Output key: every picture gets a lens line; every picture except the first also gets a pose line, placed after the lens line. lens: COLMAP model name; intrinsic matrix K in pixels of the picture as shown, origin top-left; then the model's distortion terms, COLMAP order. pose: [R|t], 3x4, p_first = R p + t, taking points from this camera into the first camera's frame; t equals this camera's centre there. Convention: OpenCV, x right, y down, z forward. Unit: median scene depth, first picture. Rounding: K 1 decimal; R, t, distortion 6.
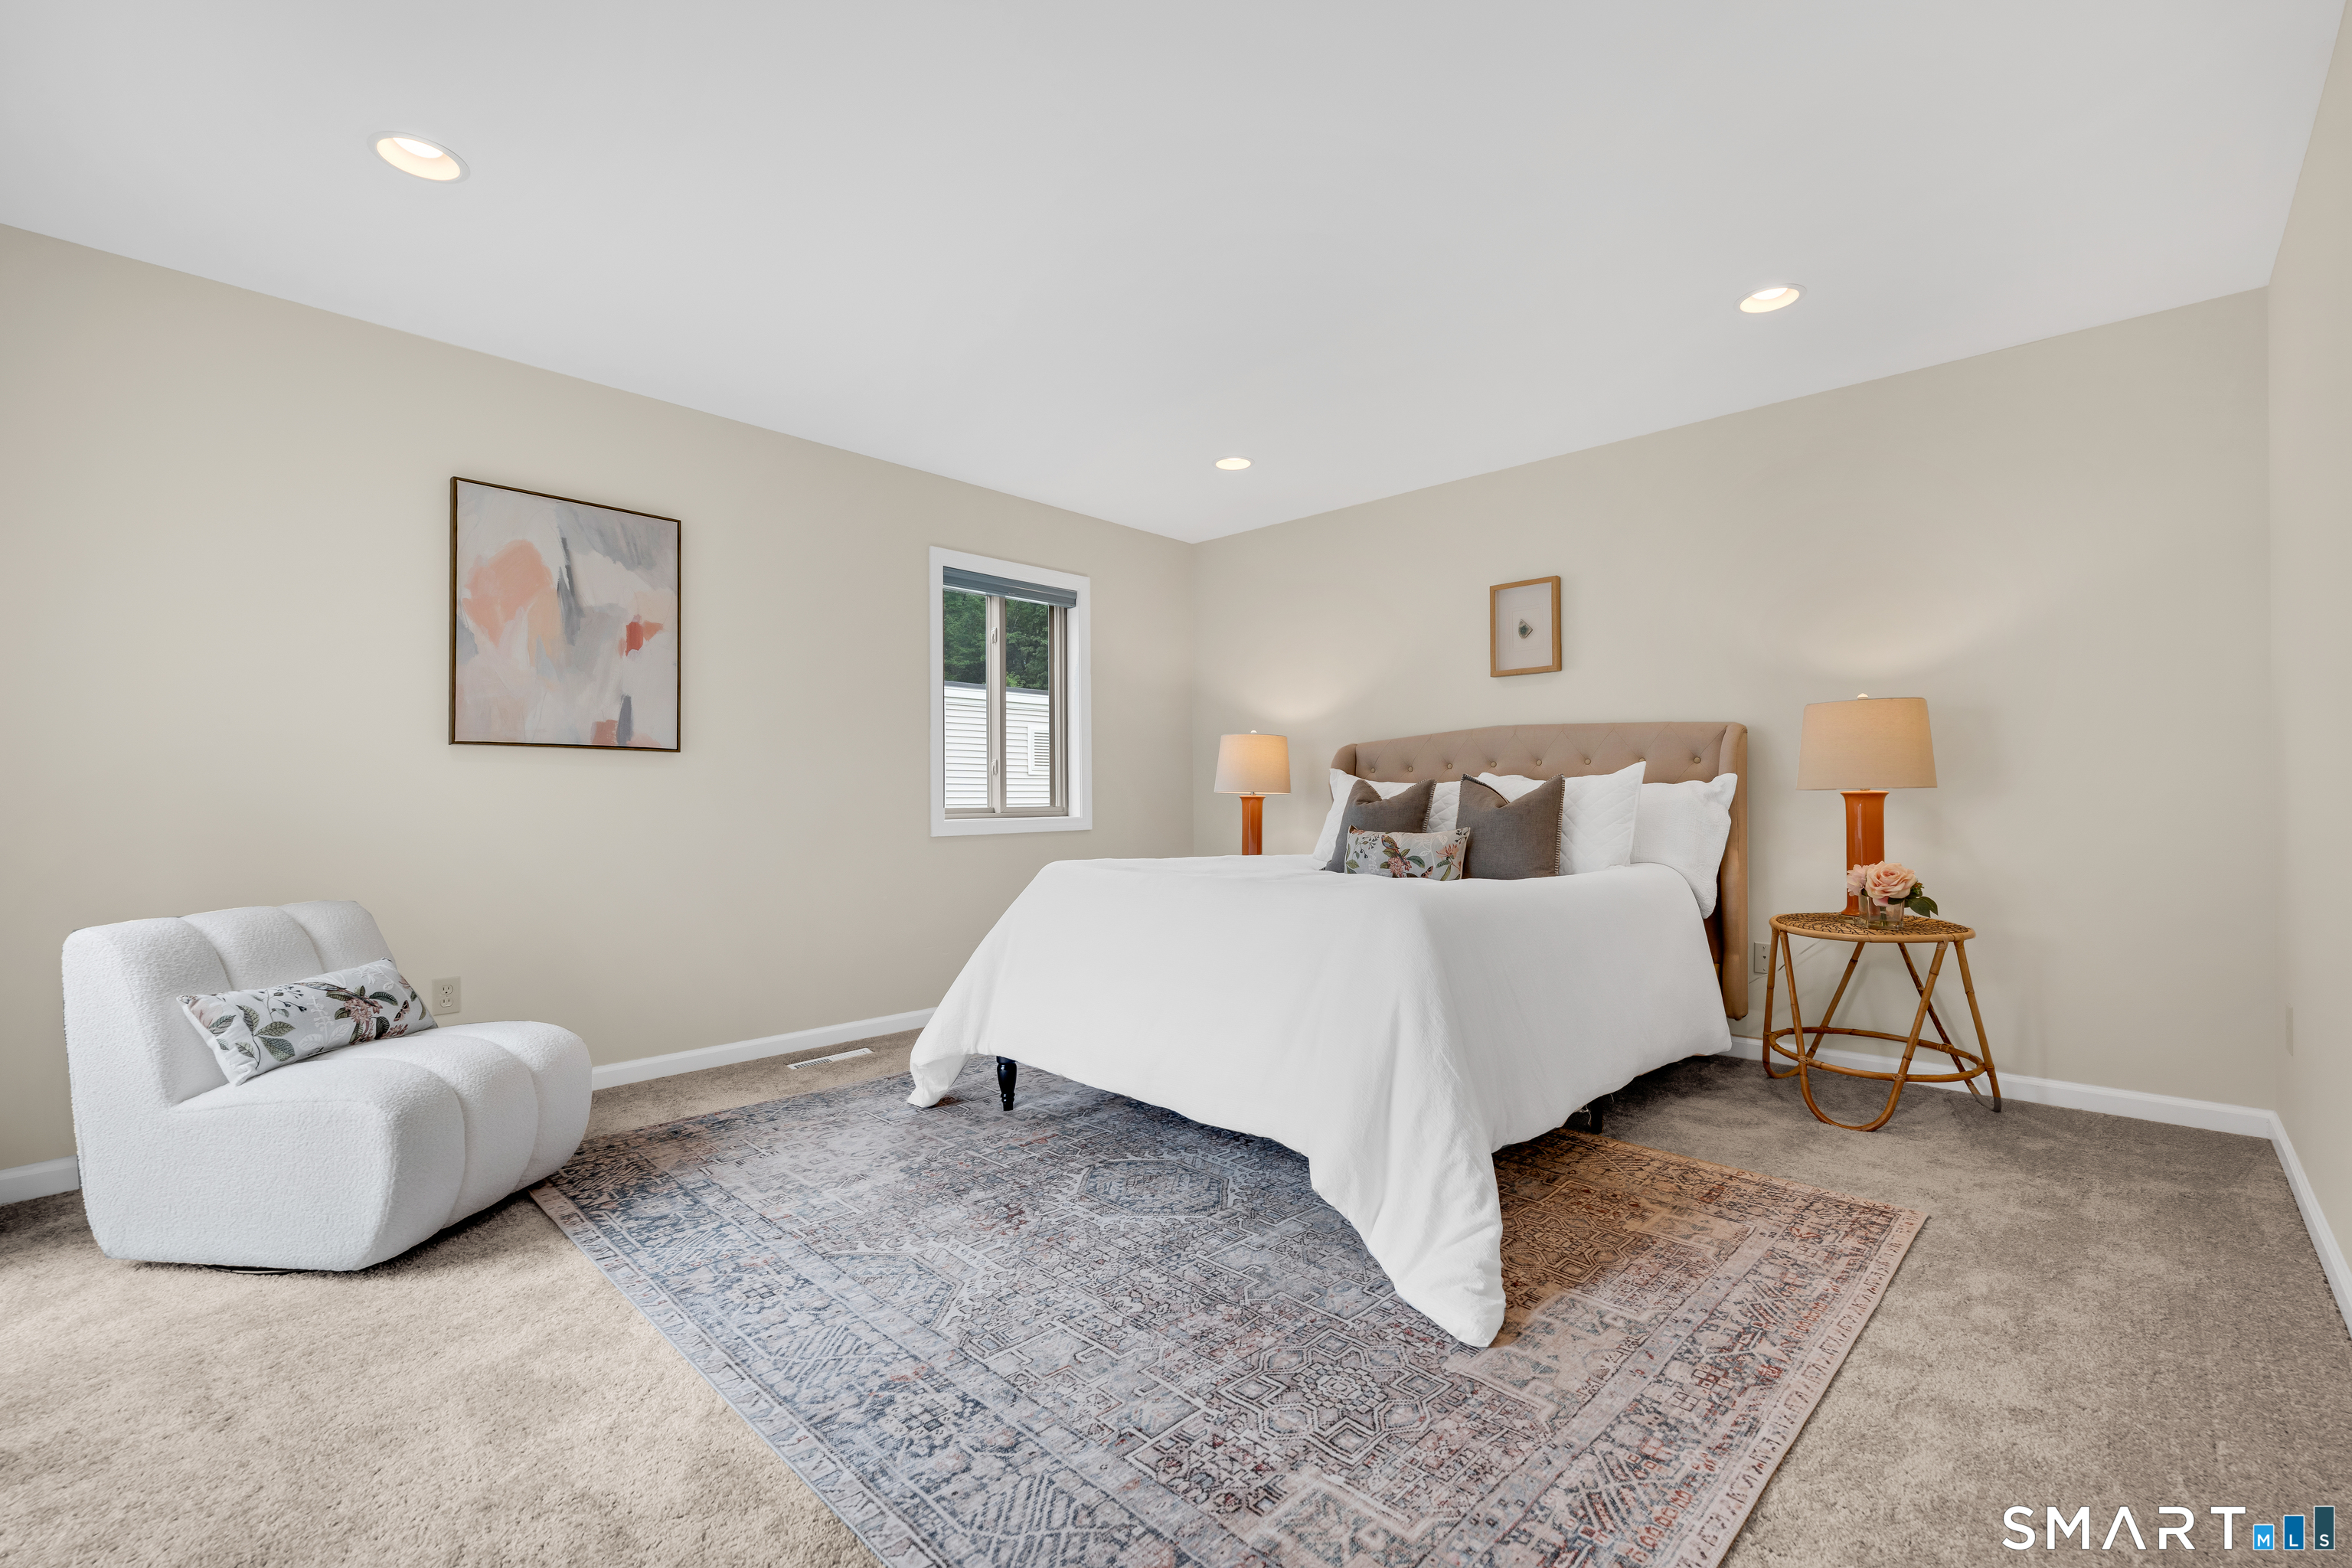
lens RADIAL K [[991.3, 0, 1182.5], [0, 991.3, 792.9], [0, 0, 1]] dist [0.001286, 0.000107]
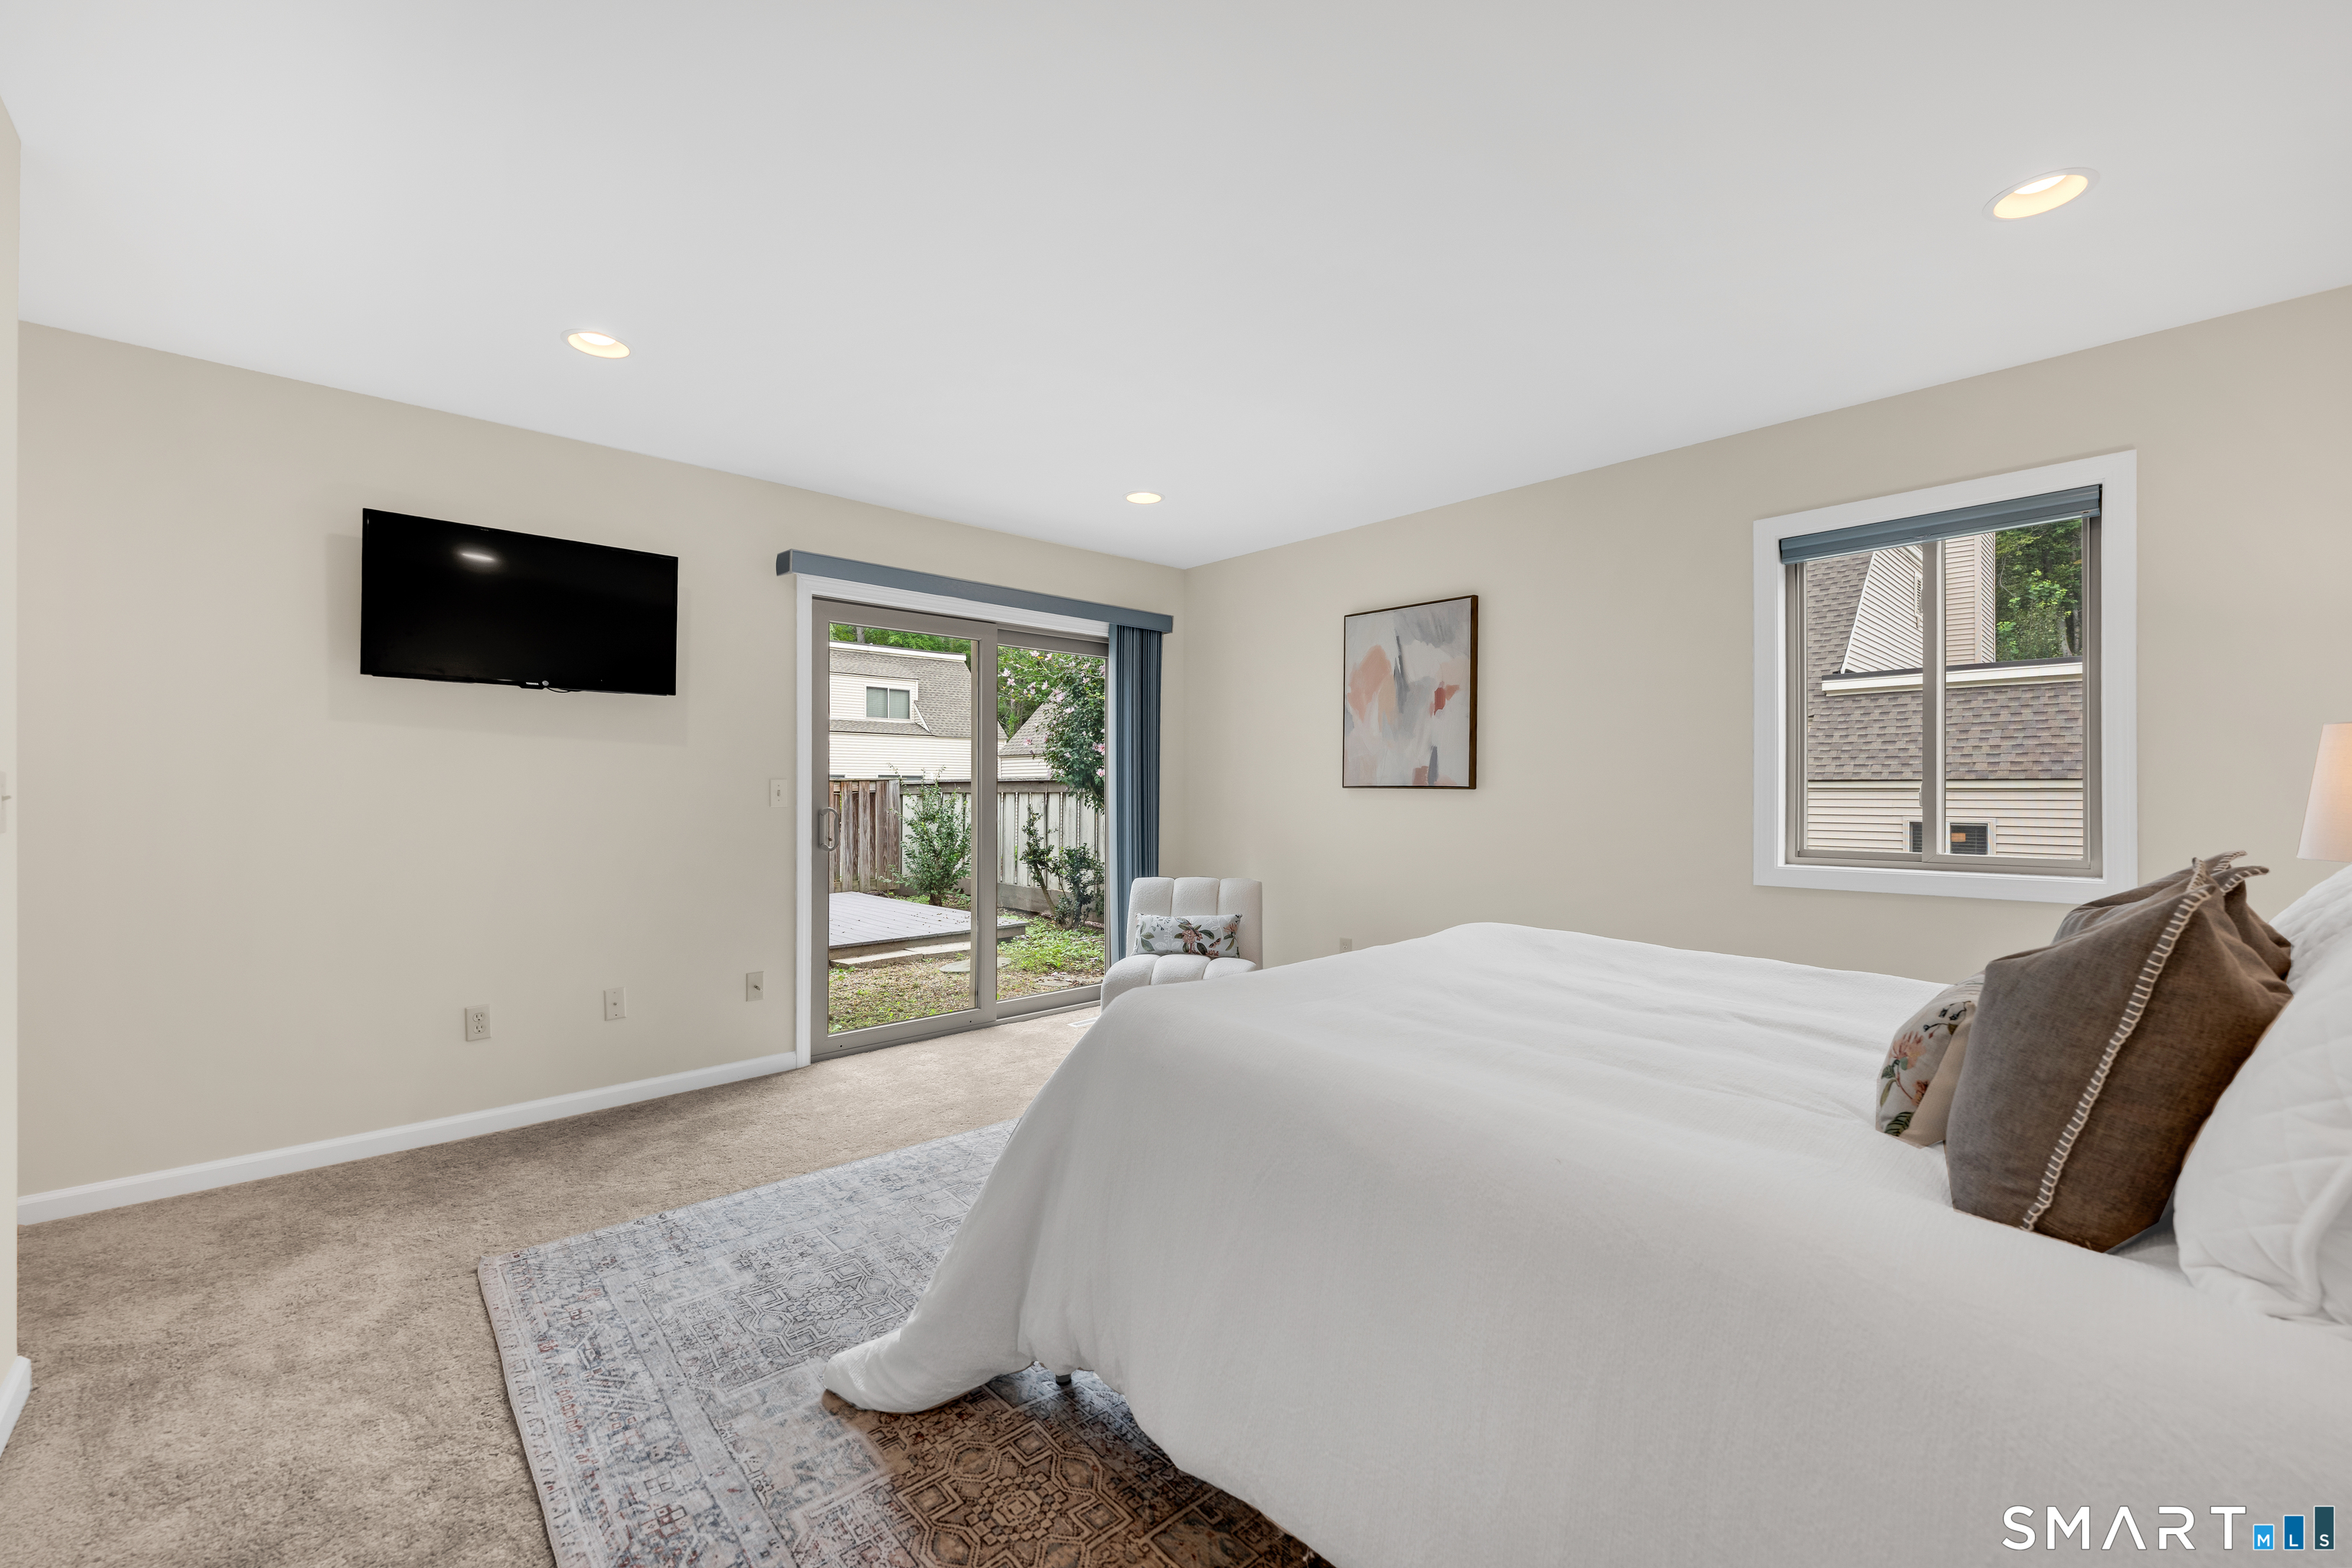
lens RADIAL K [[941.8, 0, 1181.6], [0, 941.8, 783.2], [0, 0, 1]] dist [0.004031, 0.000235]
pose [[-0.051394, -0.002569, -0.998675, 0.908236], [0.006538, 0.999974, -0.002909, -0.066265], [0.998657, -0.006679, -0.051376, 0.994807]]
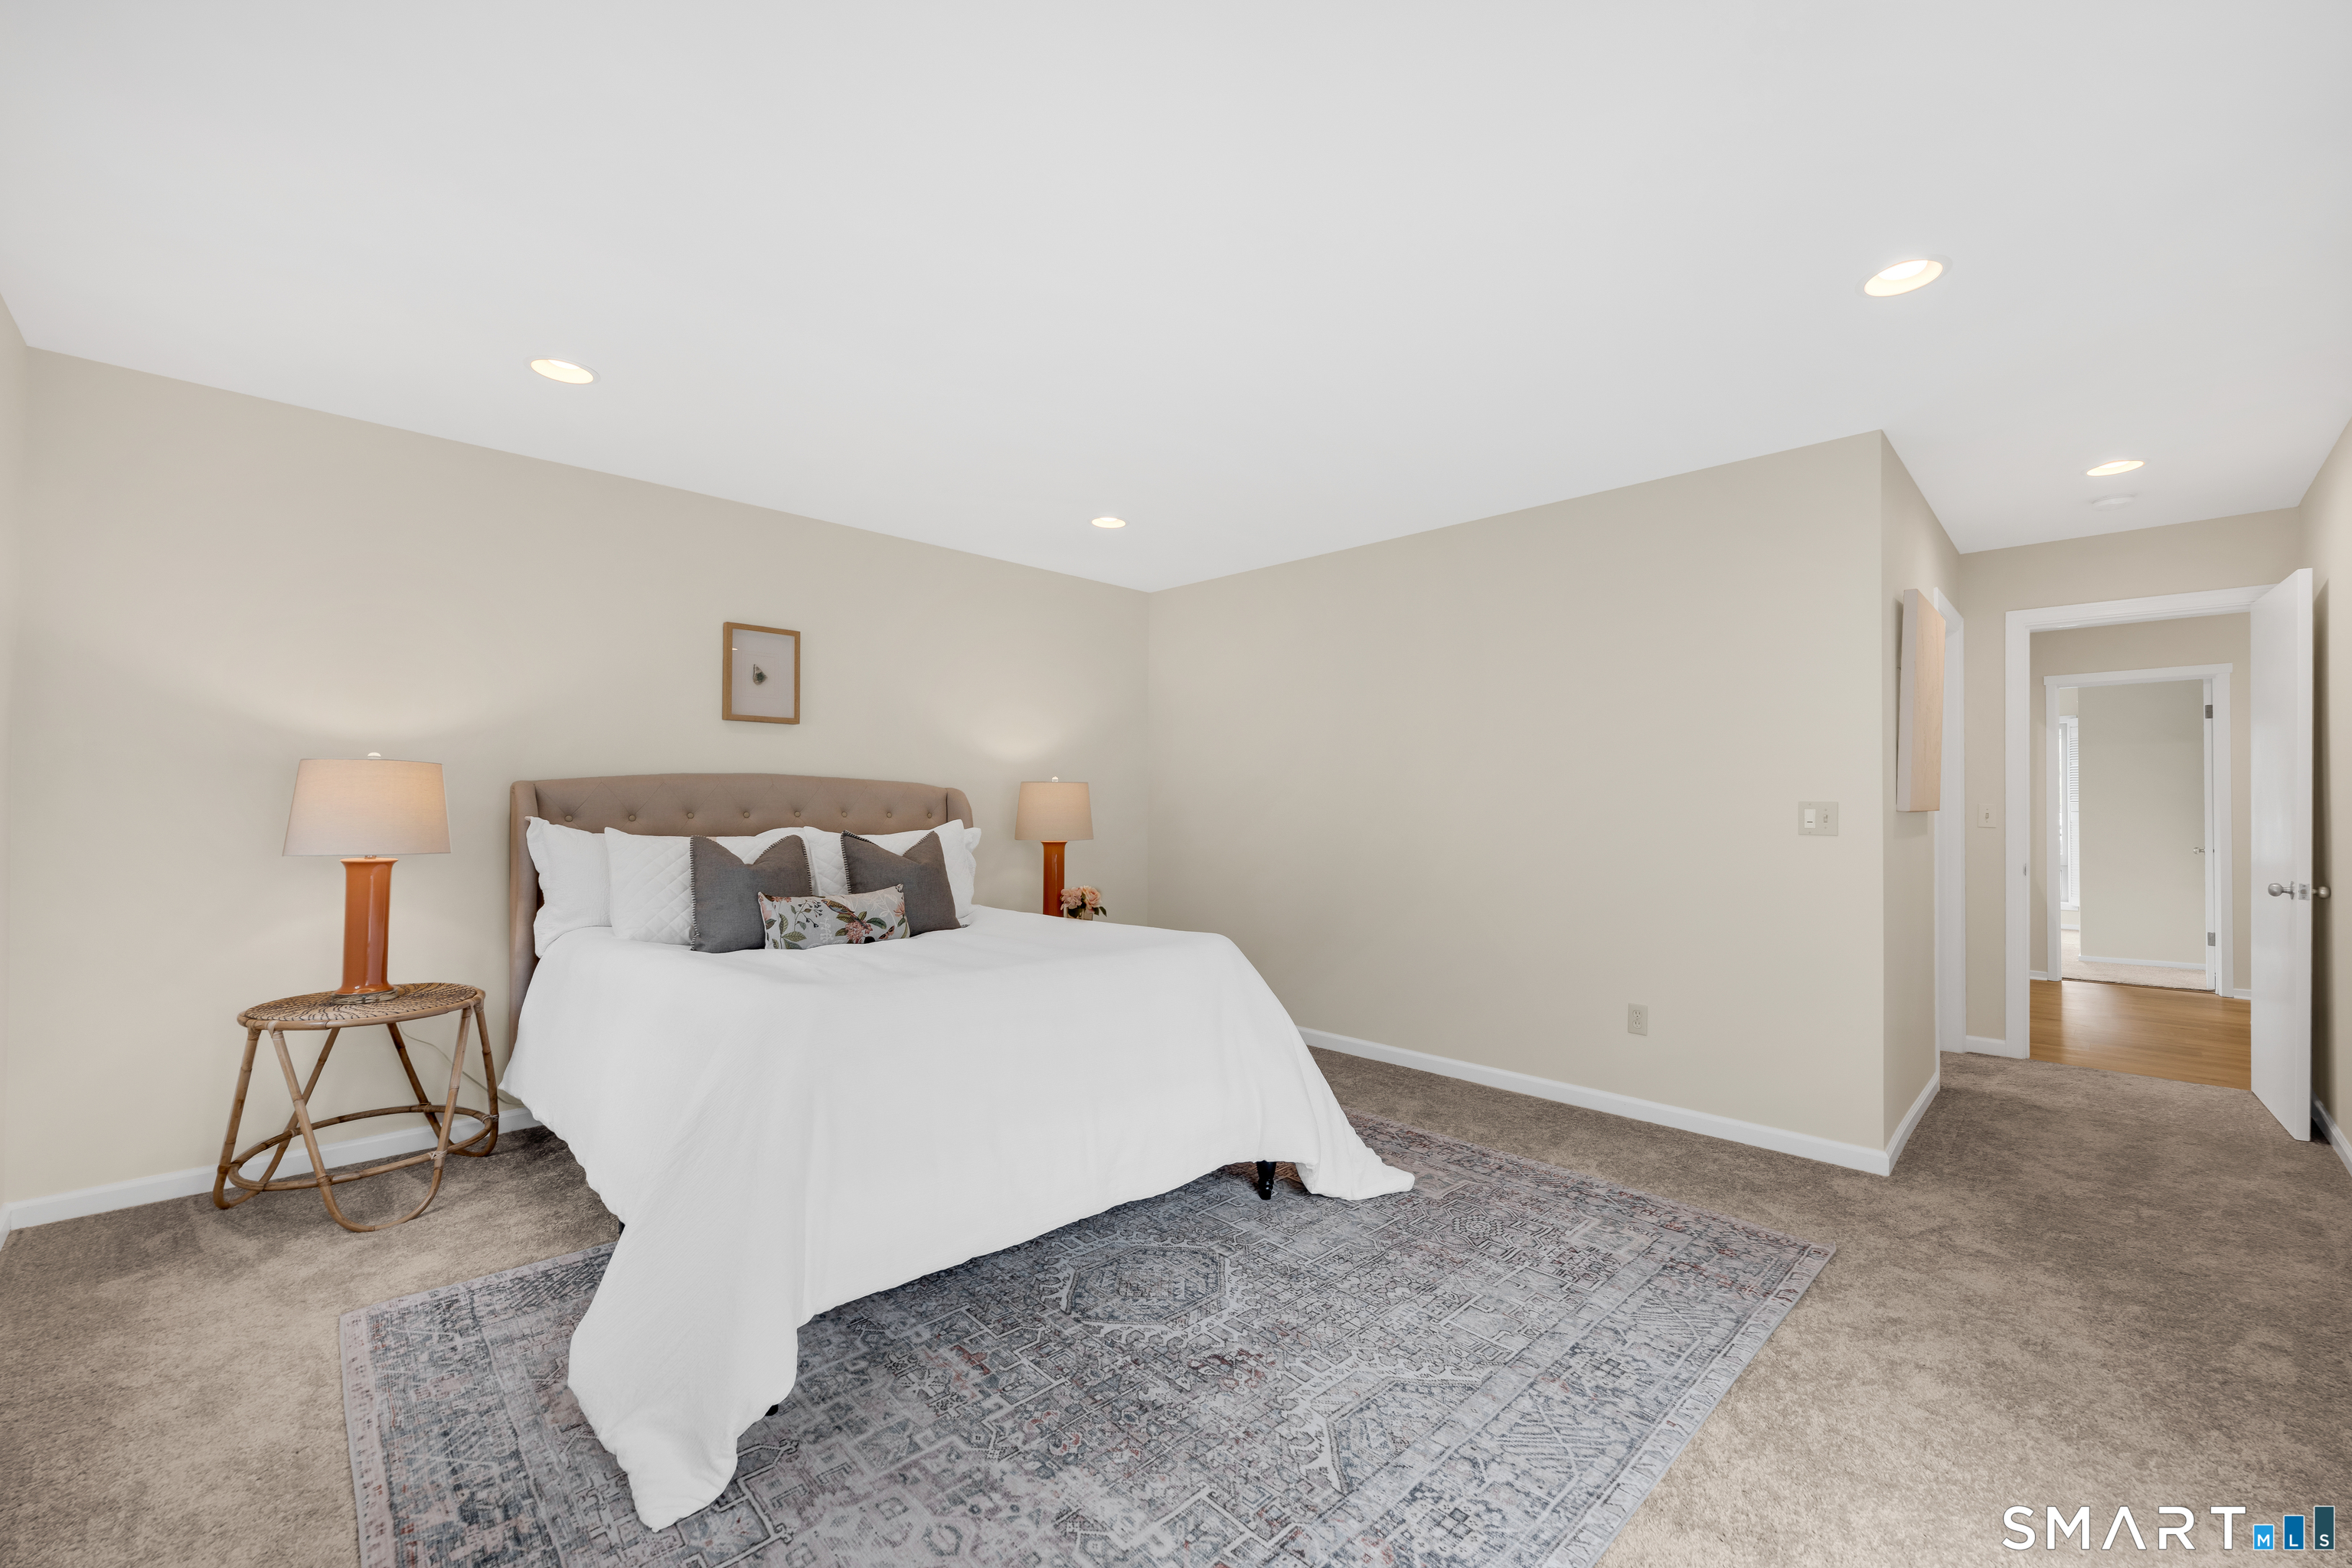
lens RADIAL K [[941.8, 0, 1180.2], [0, 941.8, 799.4], [0, 0, 1]] dist [0.004031, 0.000235]
pose [[0.044885, 0.015806, 0.998867, -0.934789], [-0.010984, 0.999822, -0.015327, -0.057601], [-0.998932, -0.010284, 0.045051, 0.918349]]
